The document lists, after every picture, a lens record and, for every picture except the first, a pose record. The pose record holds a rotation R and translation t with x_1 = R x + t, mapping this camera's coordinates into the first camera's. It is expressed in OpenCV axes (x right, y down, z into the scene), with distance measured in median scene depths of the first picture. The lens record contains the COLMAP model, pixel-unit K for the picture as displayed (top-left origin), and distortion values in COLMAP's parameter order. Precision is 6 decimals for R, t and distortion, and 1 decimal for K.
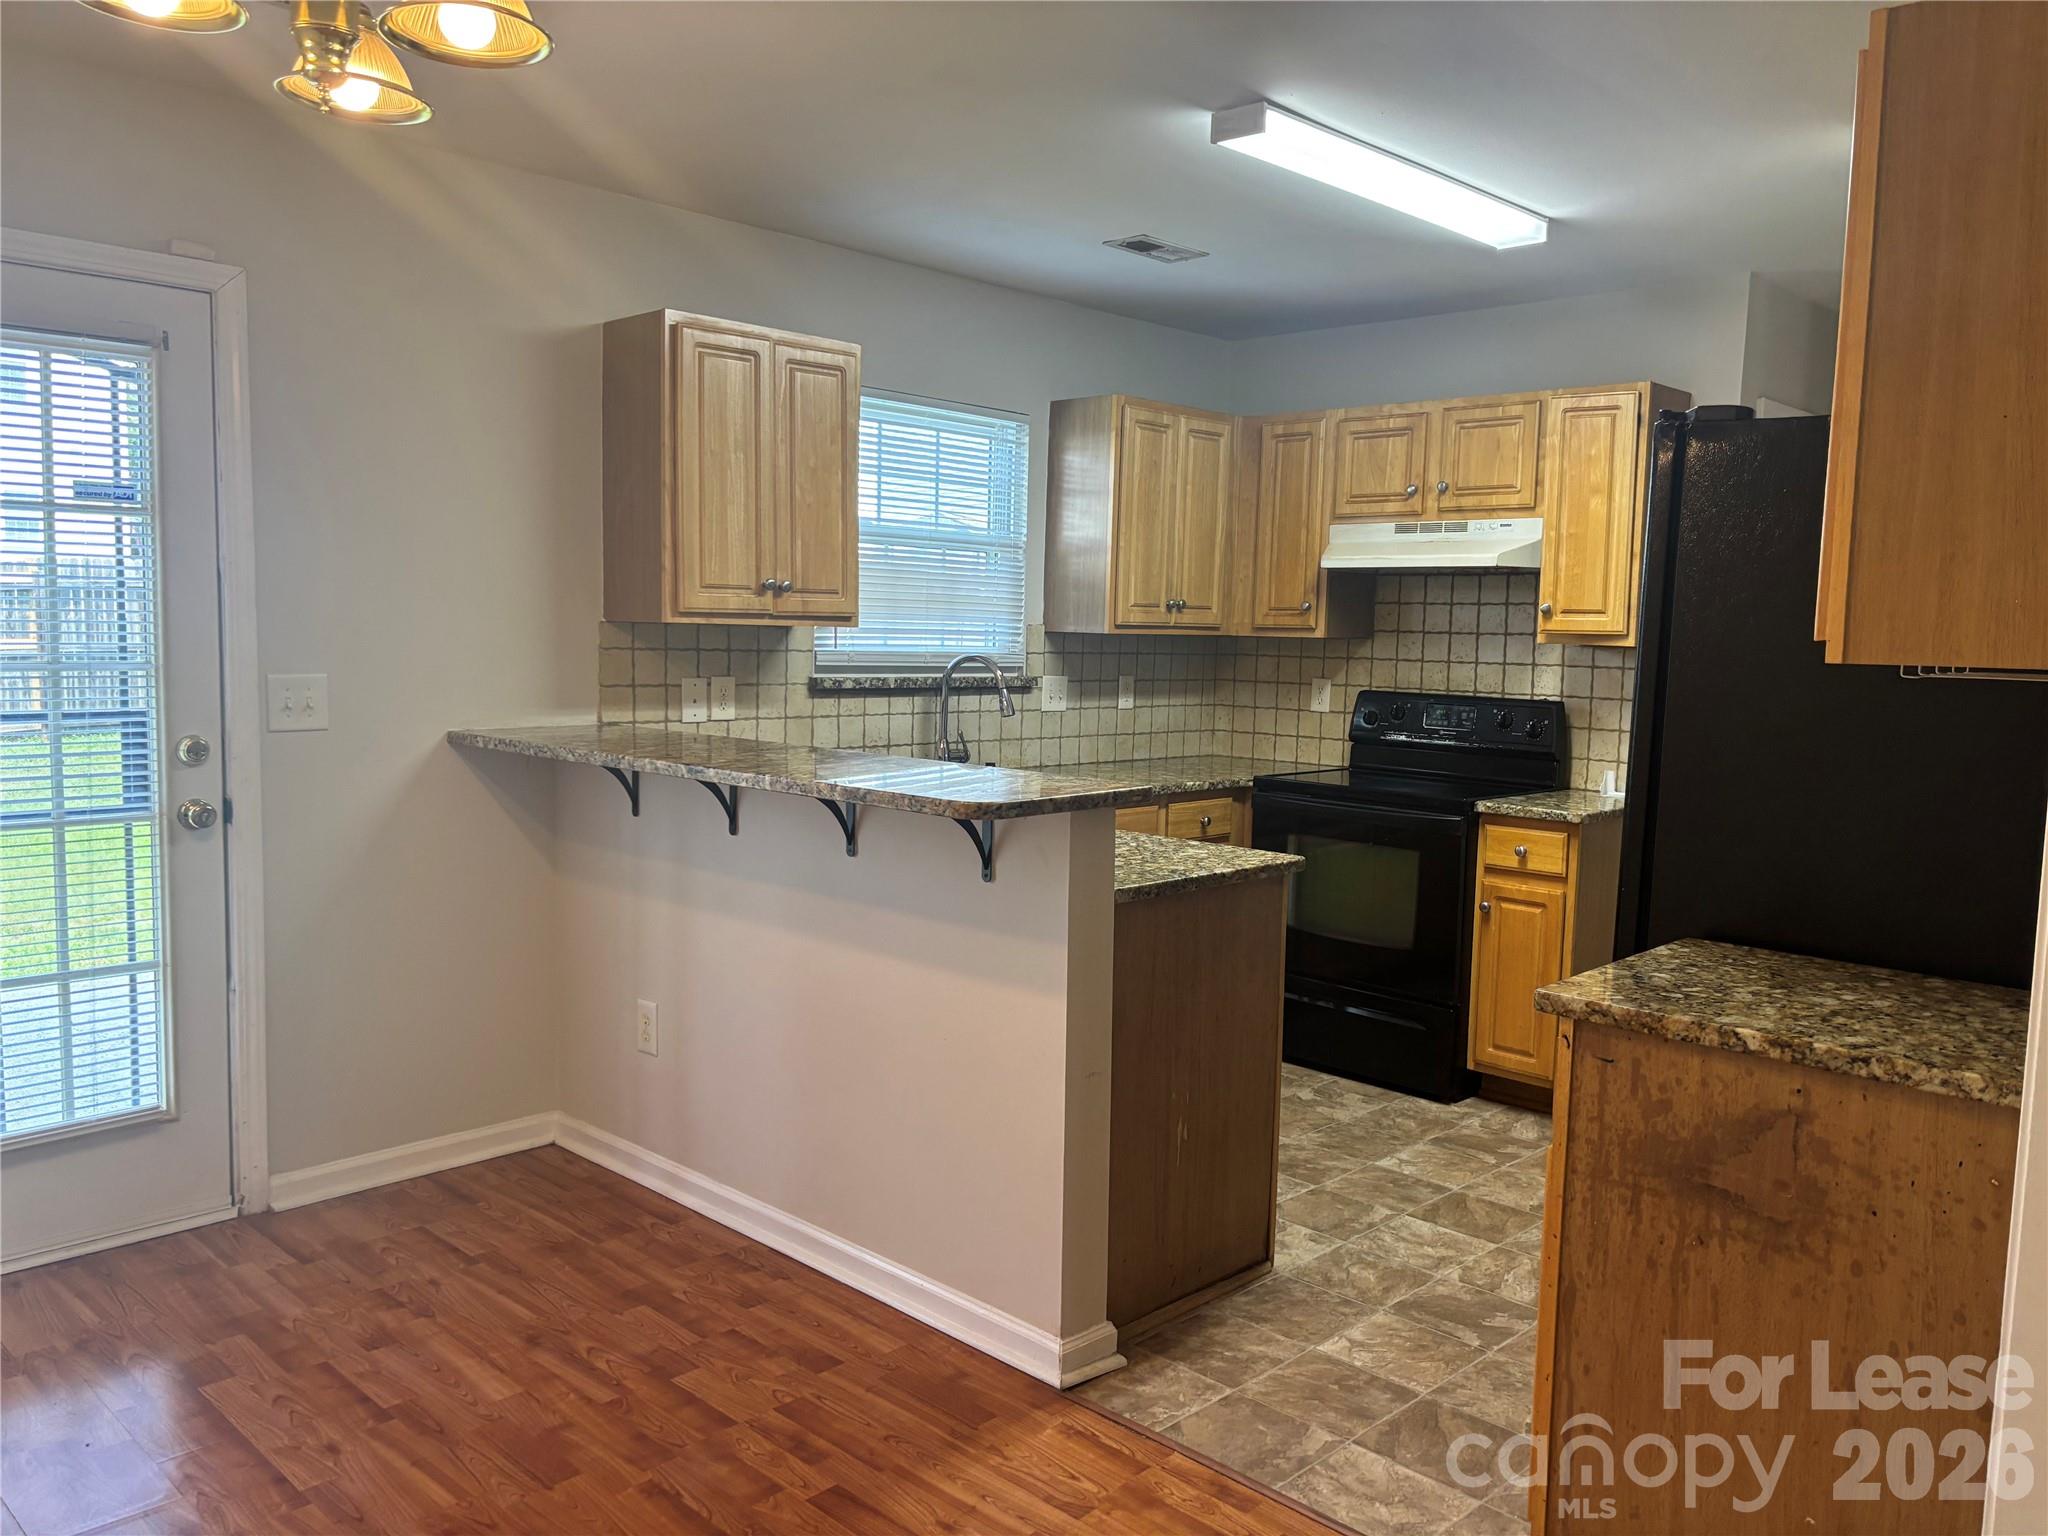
lens RADIAL K [[1554.7, 0, 1034.6], [0, 1554.7, 770.1], [0, 0, 1]] dist [0.059769, -0.060551]
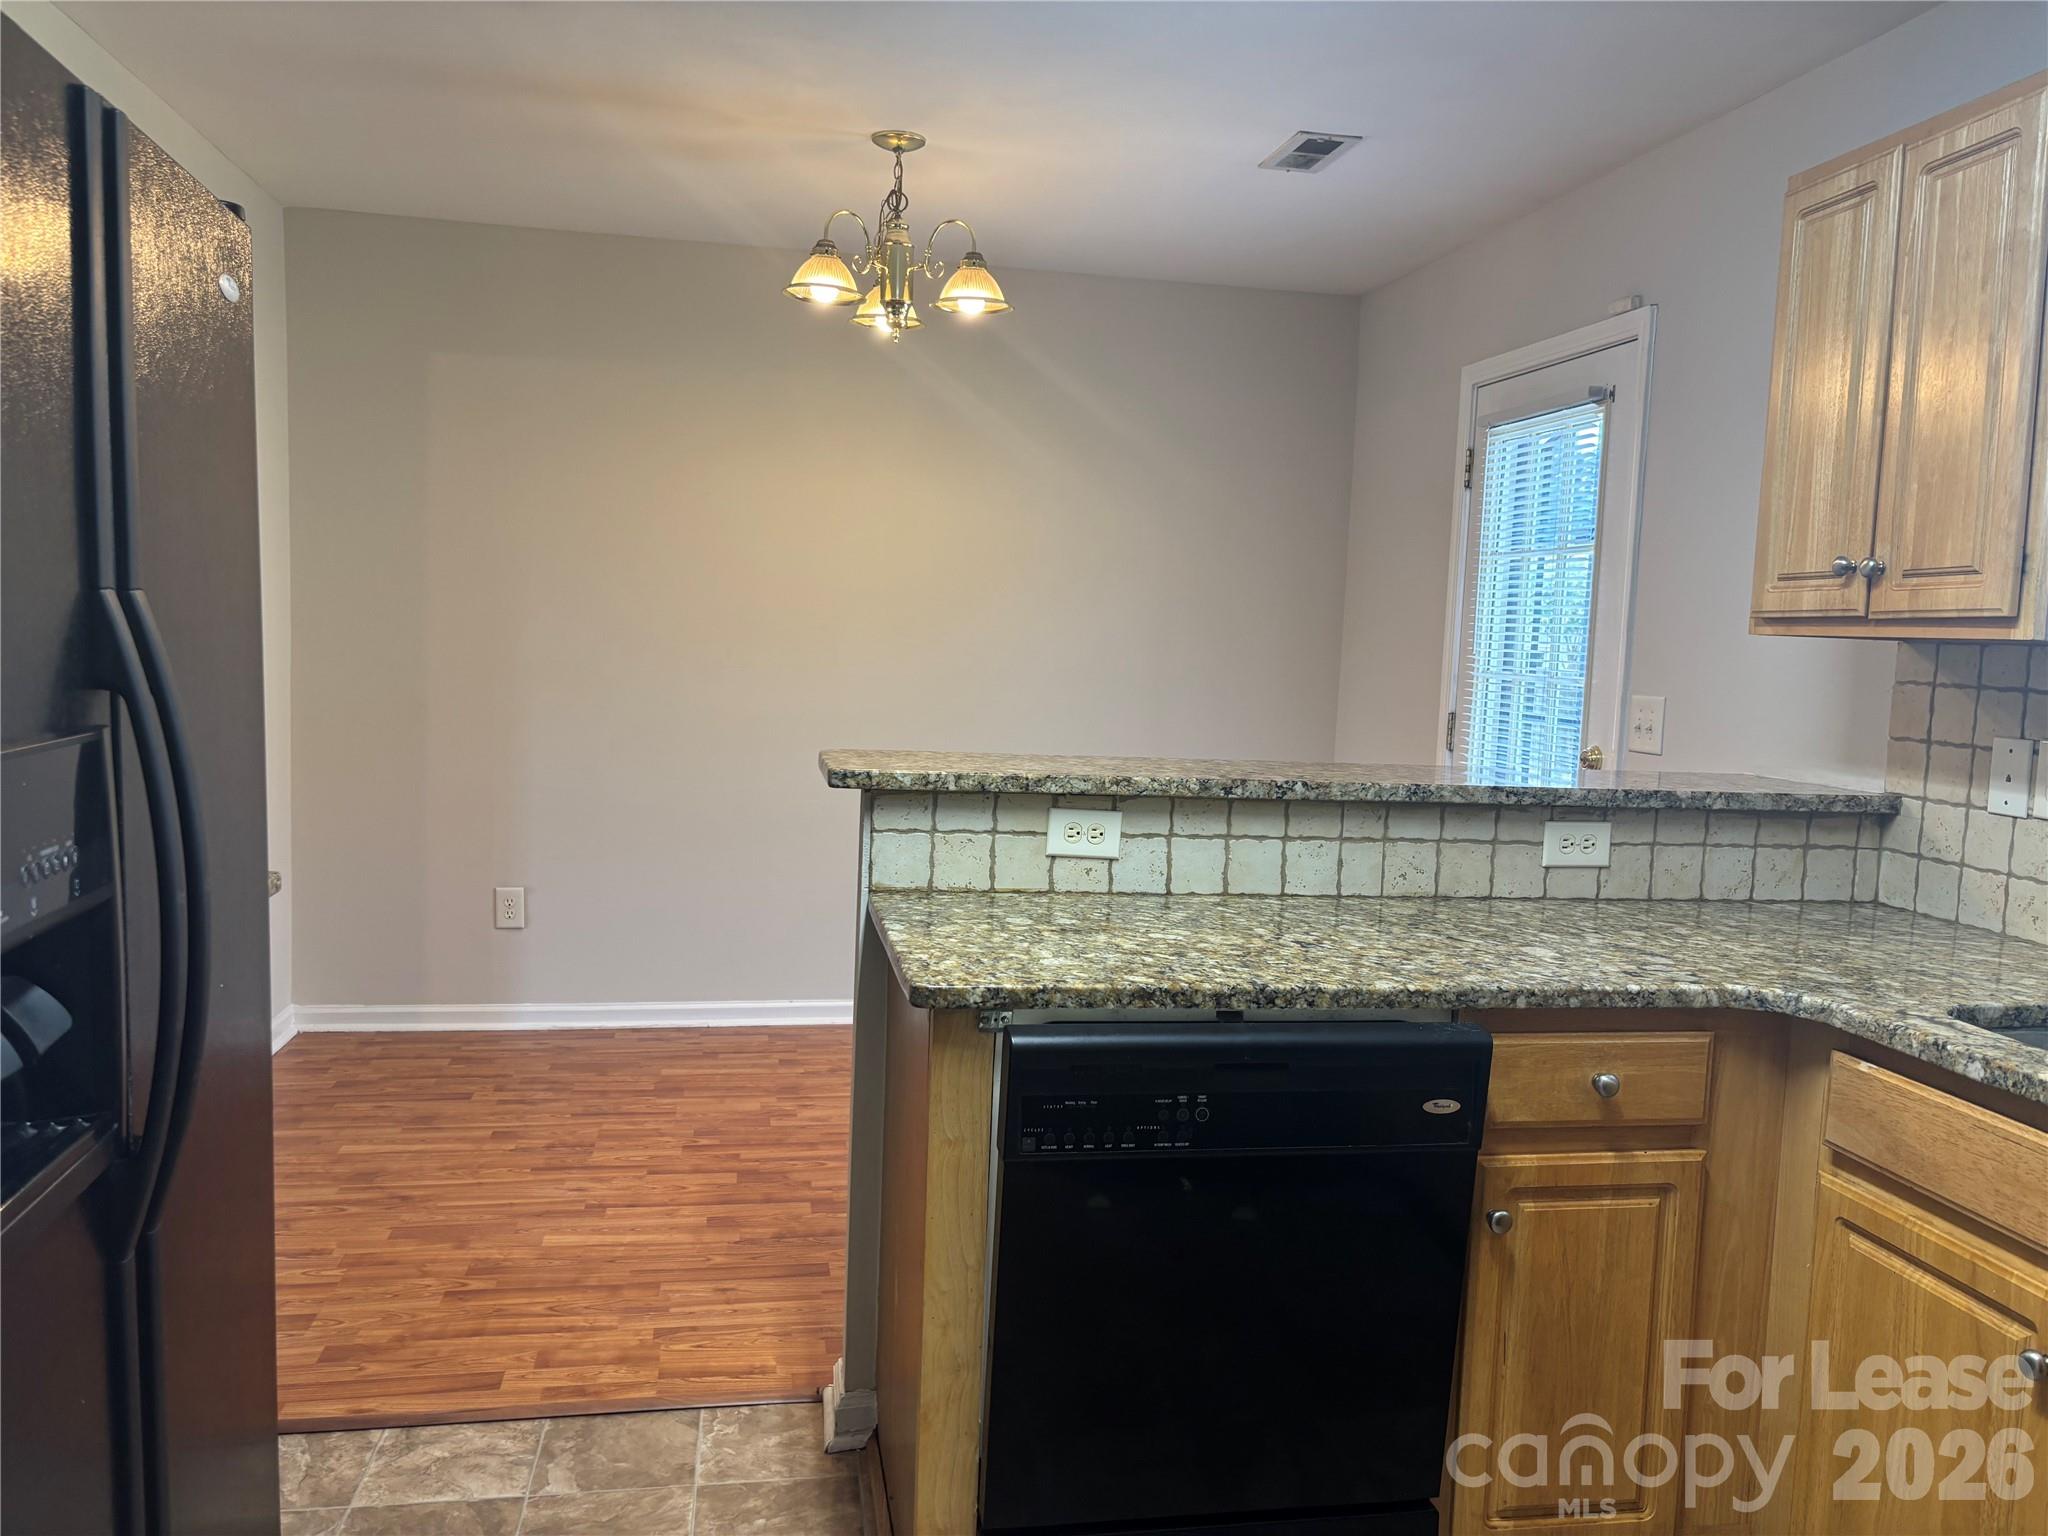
lens RADIAL K [[1554.7, 0, 1020.9], [0, 1554.7, 757.6], [0, 0, 1]] dist [0.059769, -0.060551]
pose [[-0.578384, 0.016863, -0.815590, 0.448884], [-0.136095, 0.983780, 0.116853, -0.067171], [0.804332, 0.178584, -0.566708, 0.987894]]
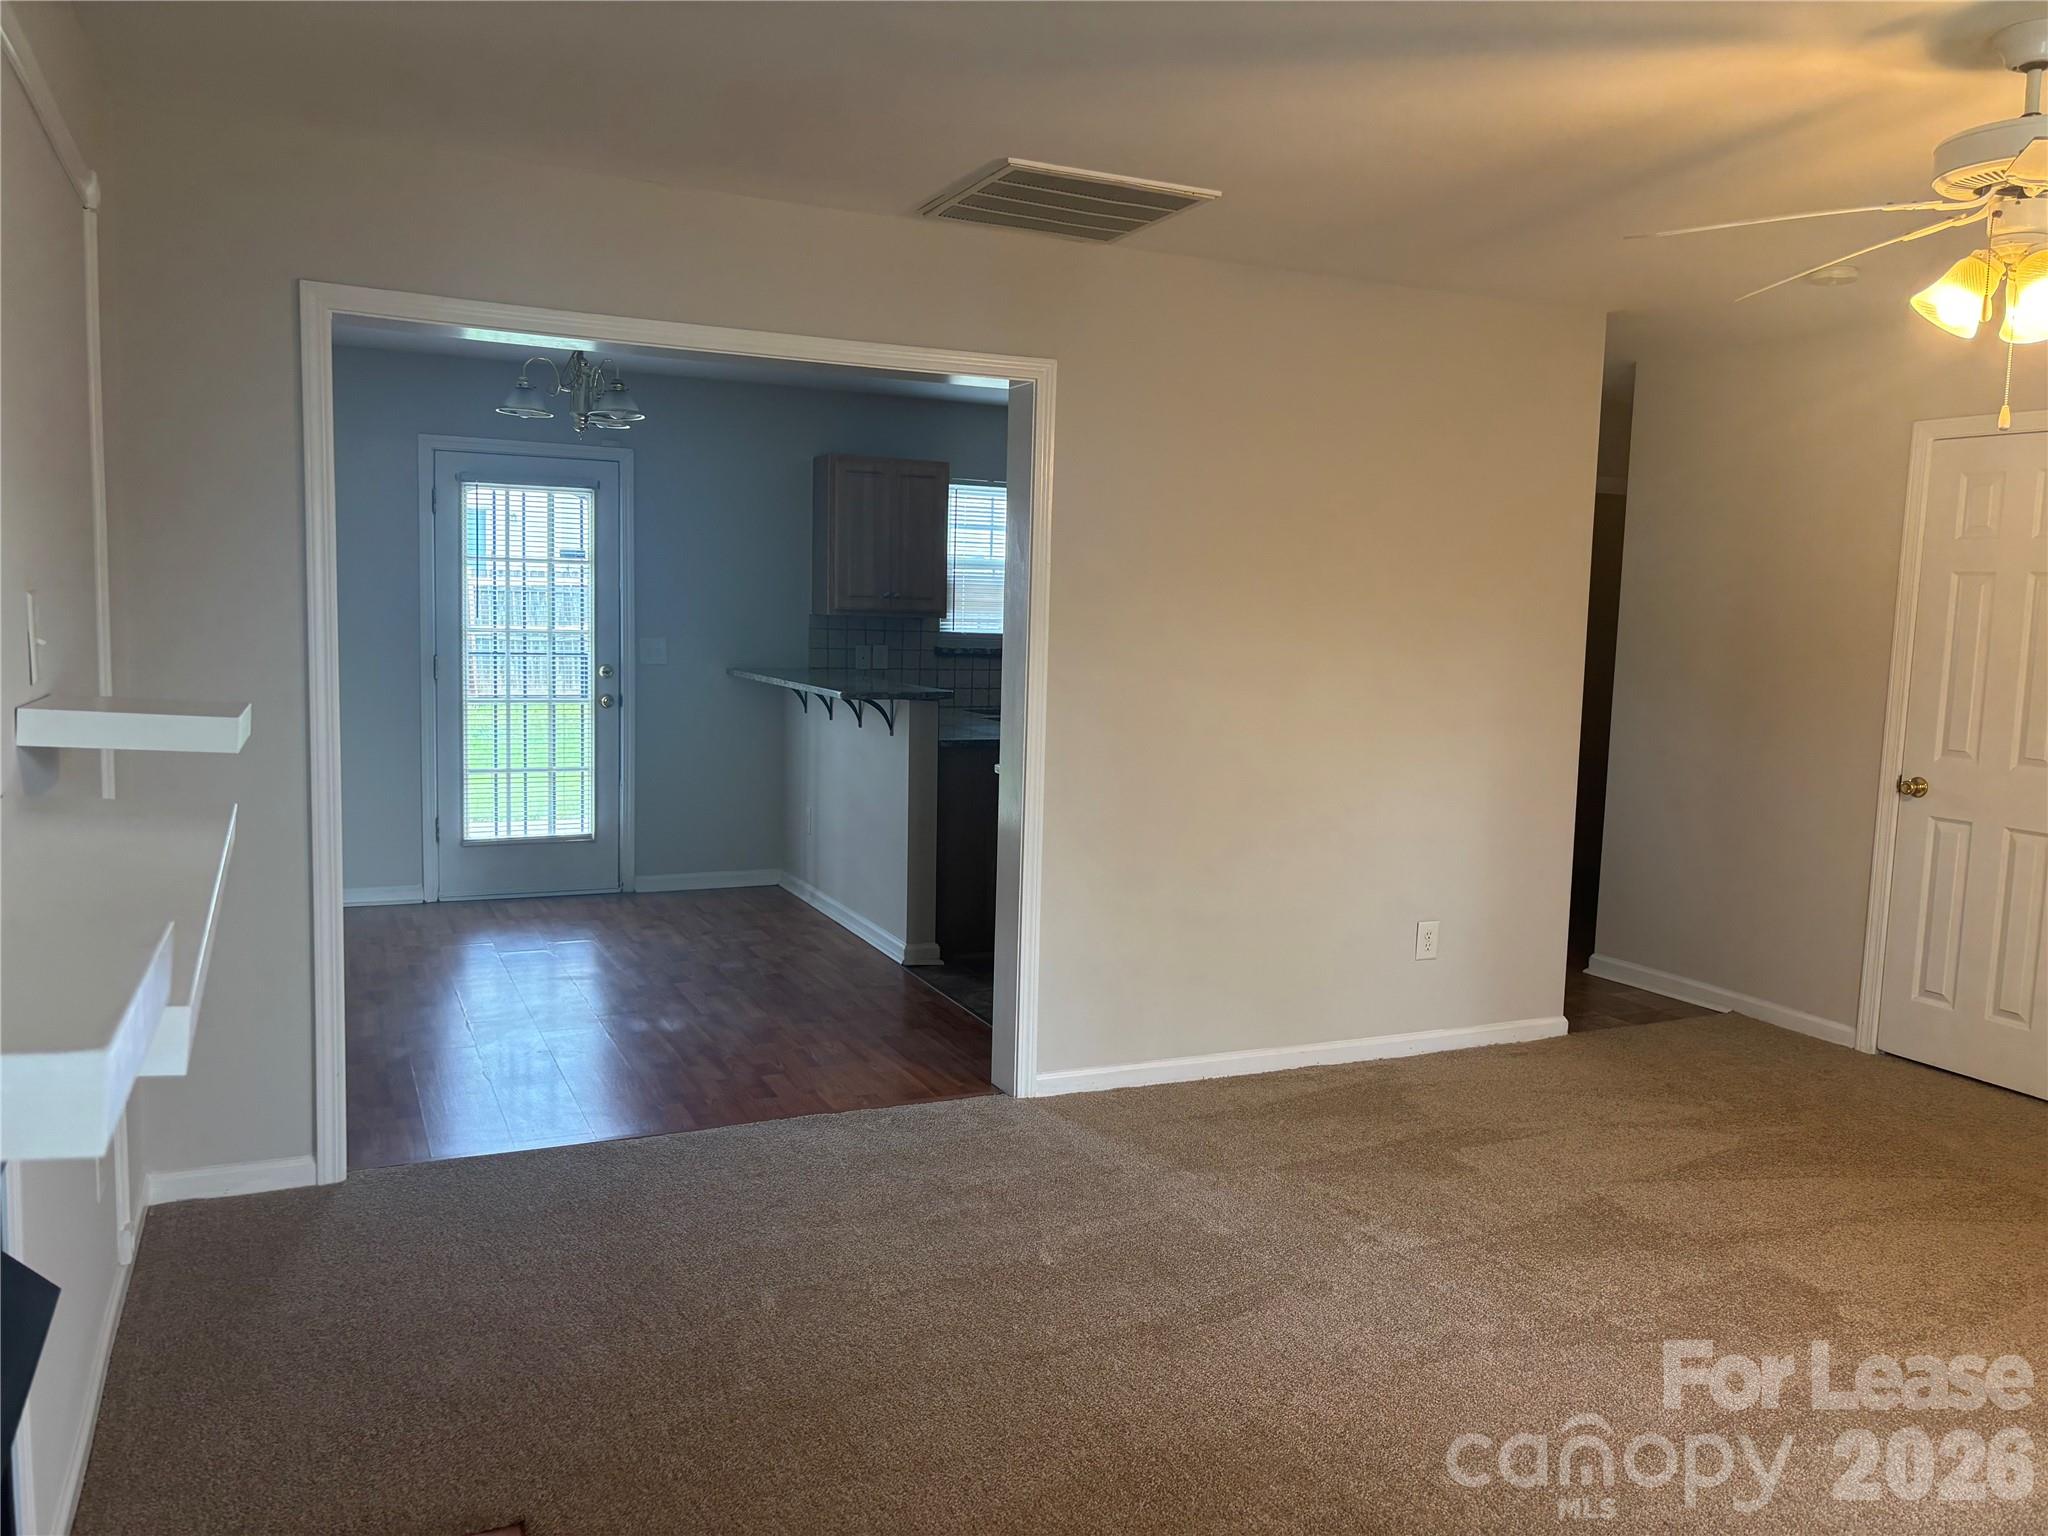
lens RADIAL K [[1554.7, 0, 1042.3], [0, 1554.7, 772.0], [0, 0, 1]] dist [0.059769, -0.060551]
pose [[0.932901, 0.040518, -0.357845, 0.610125], [-0.039197, 0.999172, 0.010949, 0.059492], [0.357992, 0.003812, 0.933717, -0.605300]]
